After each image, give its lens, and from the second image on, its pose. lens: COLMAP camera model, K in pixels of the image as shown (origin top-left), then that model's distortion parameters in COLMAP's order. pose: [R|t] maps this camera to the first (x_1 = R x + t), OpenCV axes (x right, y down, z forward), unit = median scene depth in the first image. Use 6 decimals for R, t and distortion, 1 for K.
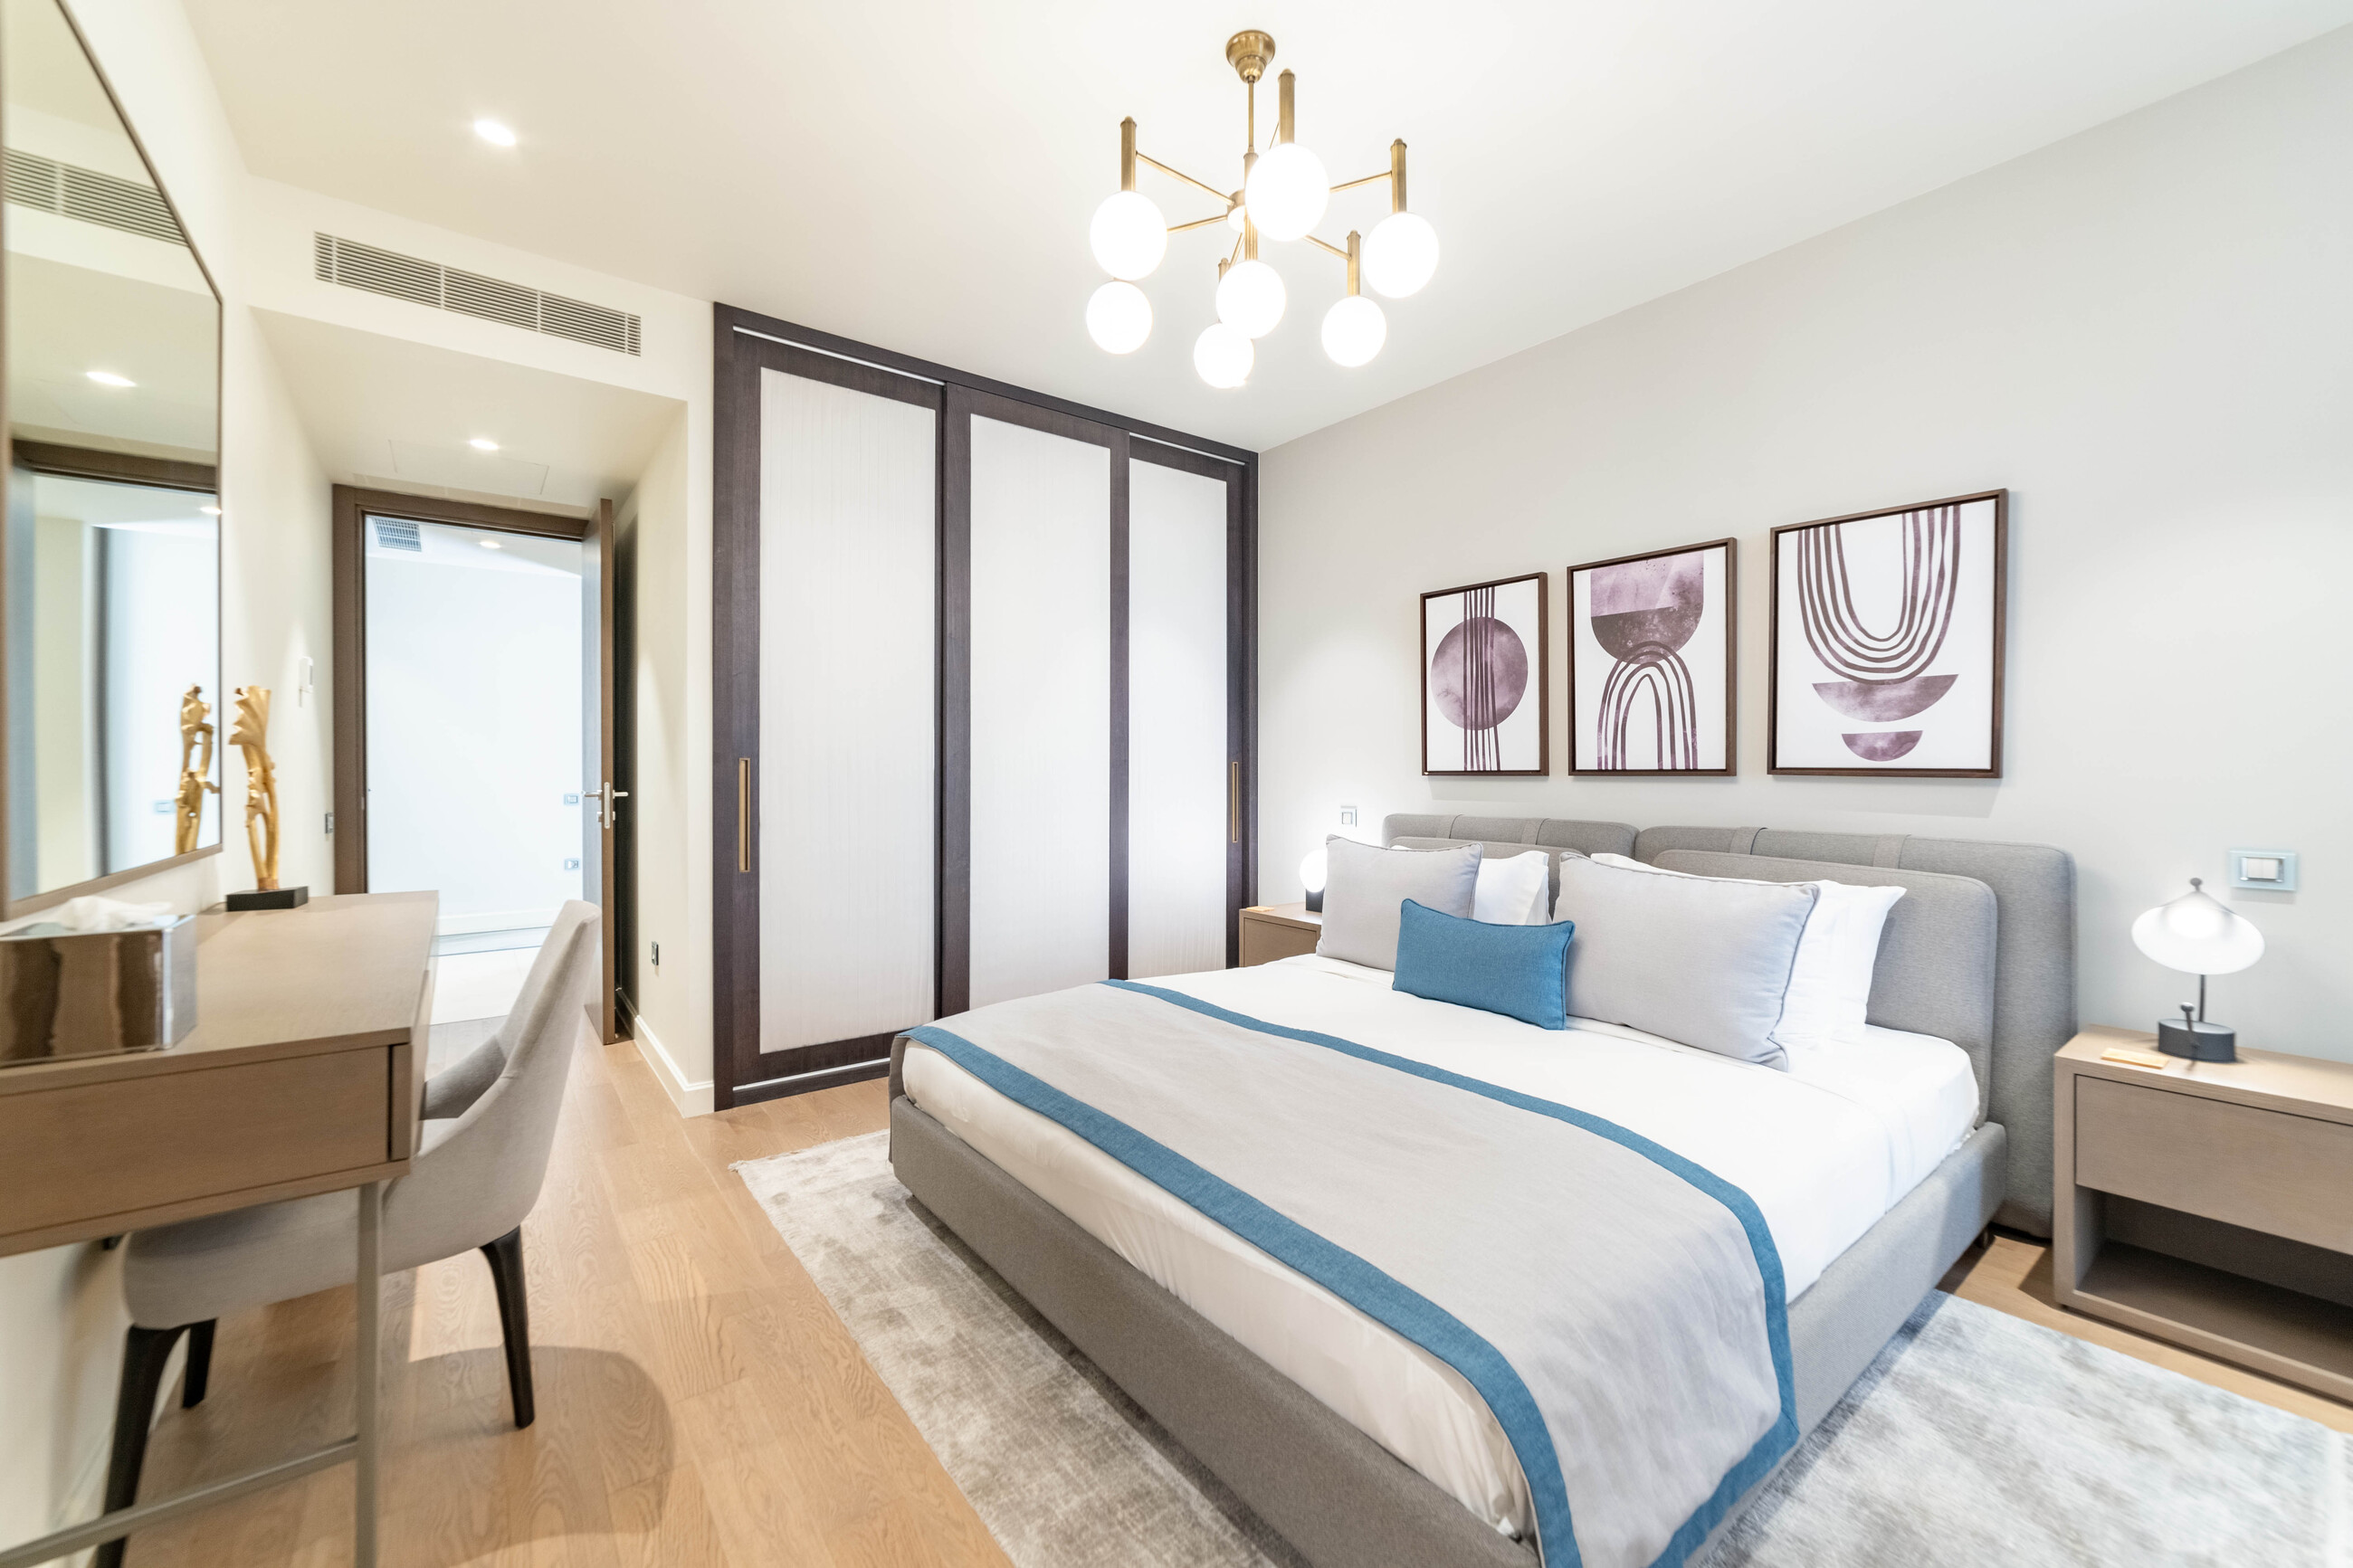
lens RADIAL K [[928.6, 0, 1184.0], [0, 928.6, 775.8], [0, 0, 1]] dist [-0.018887, 0.004843]
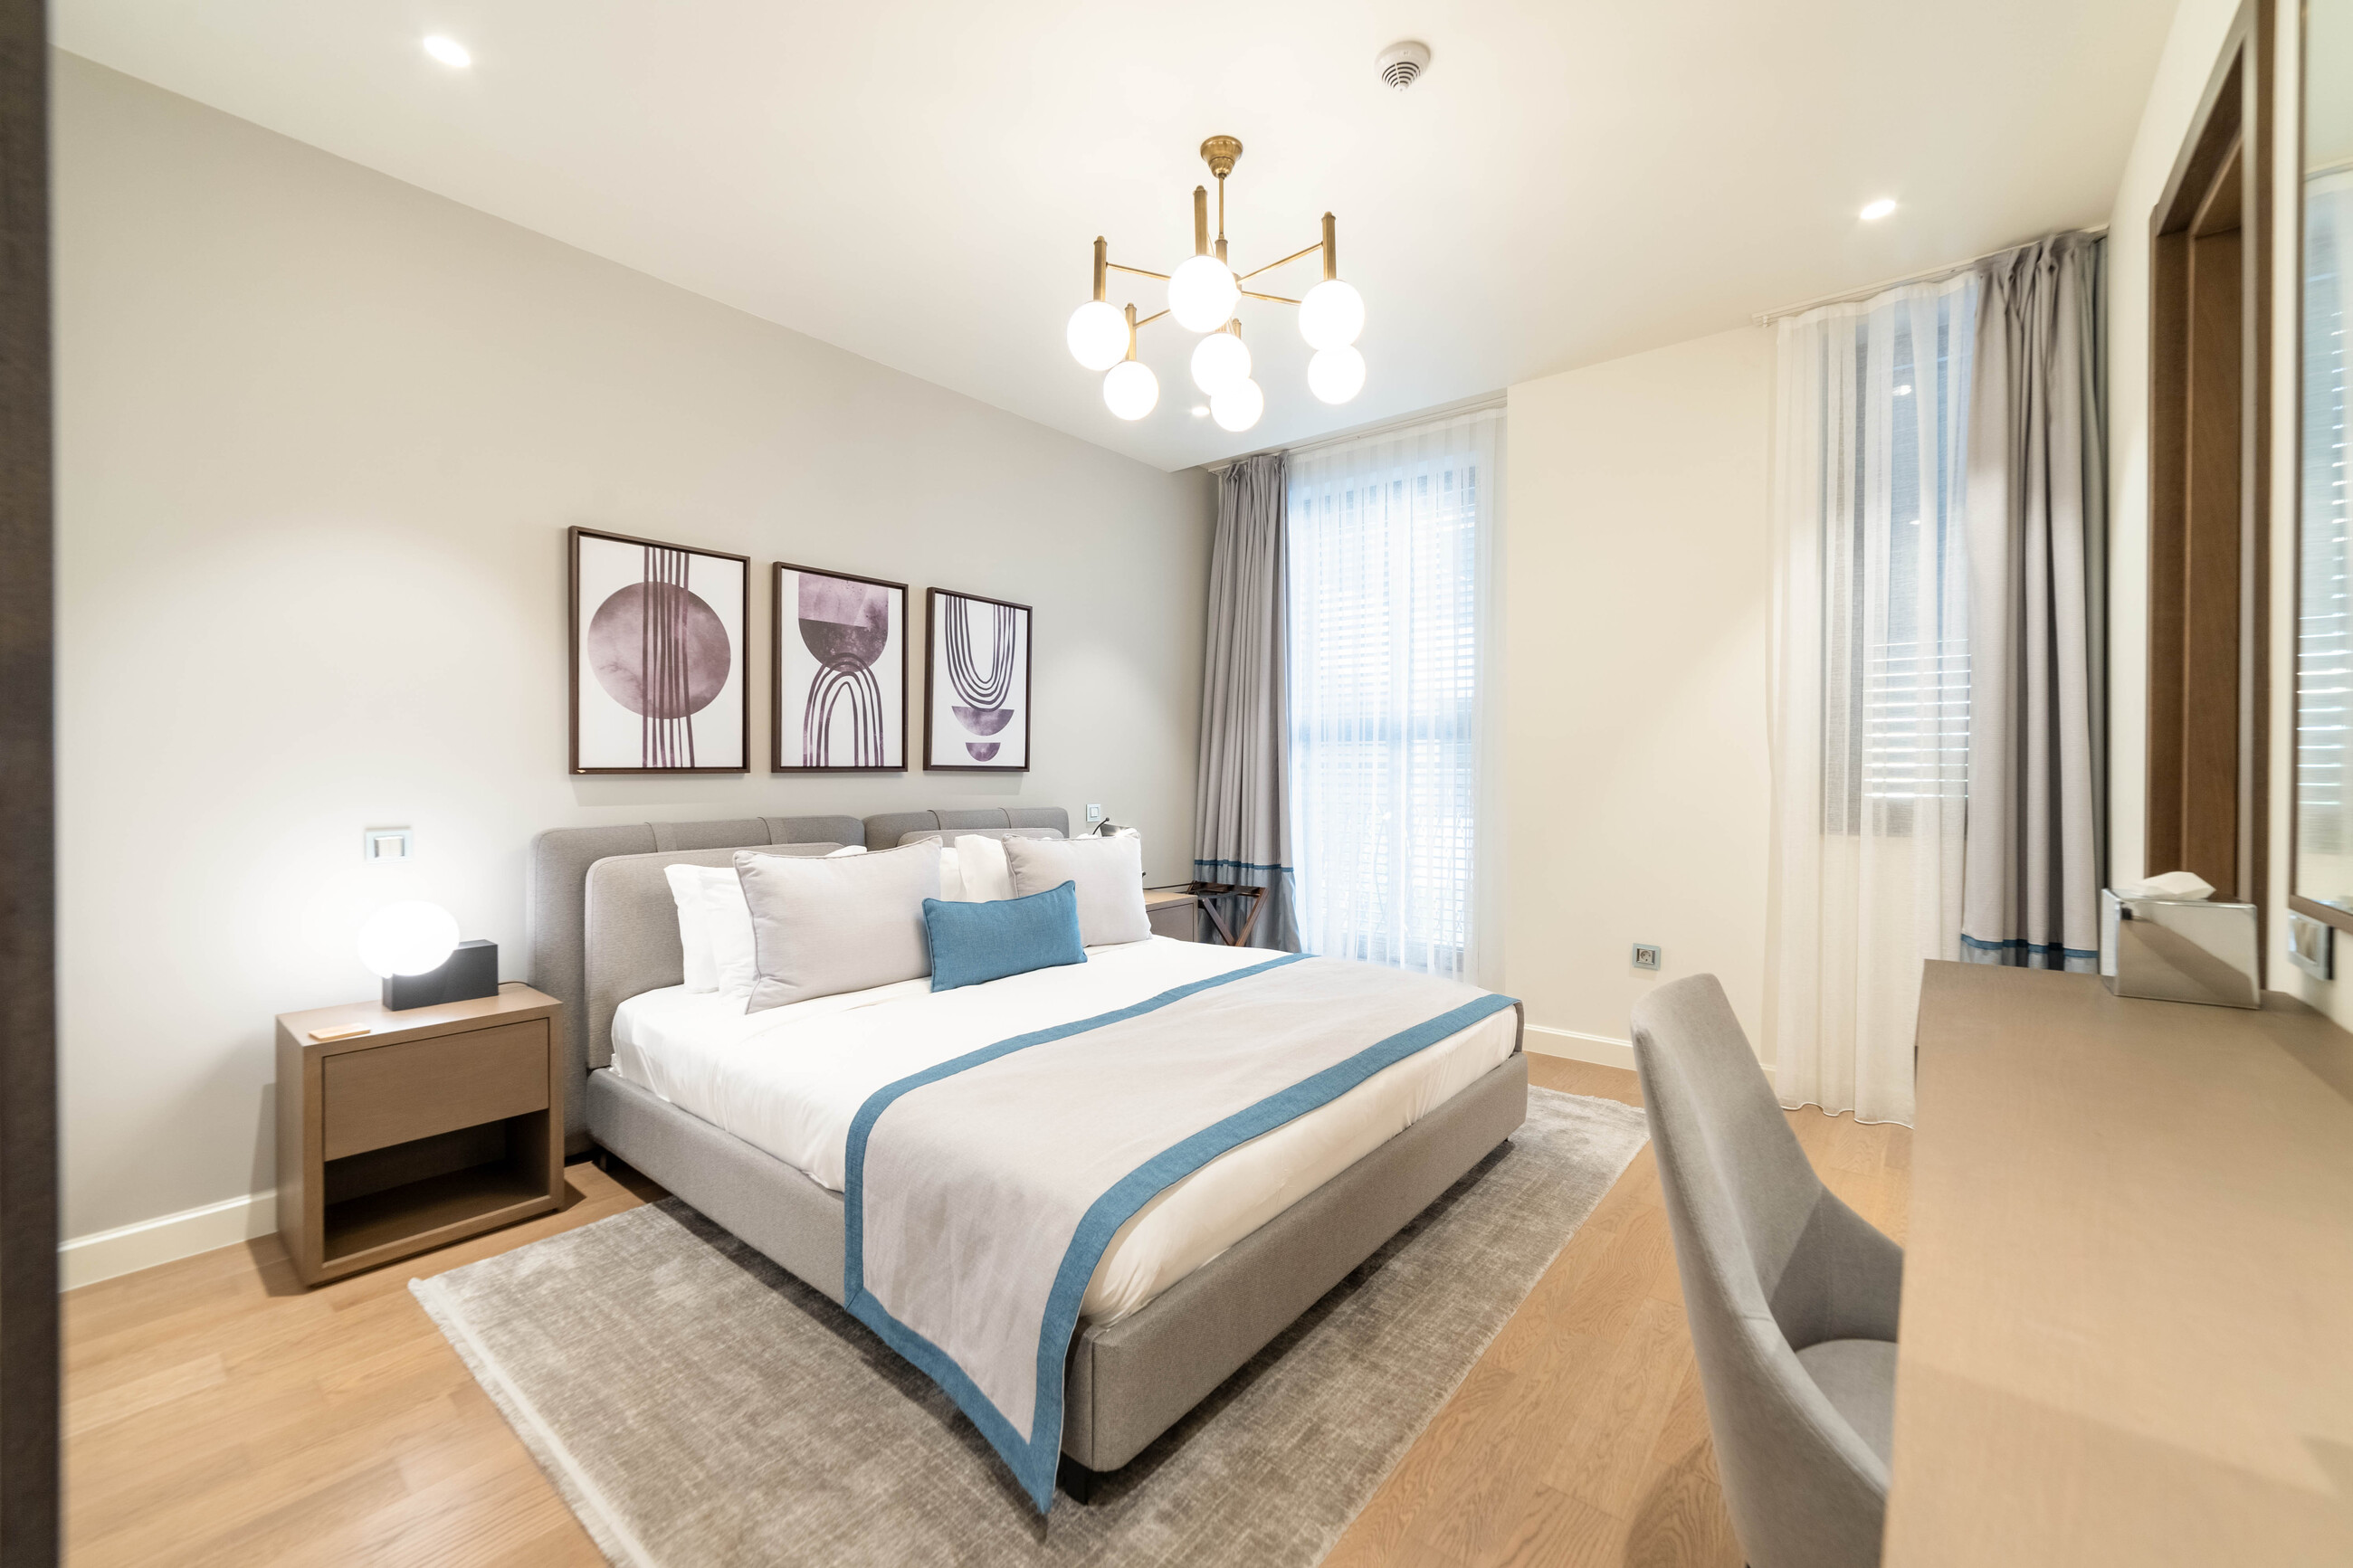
lens RADIAL K [[928.6, 0, 1184.0], [0, 928.6, 775.8], [0, 0, 1]] dist [-0.018887, 0.004843]
pose [[-0.223646, -0.009809, 0.974621, -0.680005], [0.004612, 0.999928, 0.011122, -0.006078], [-0.974659, 0.006983, -0.223585, 0.839268]]
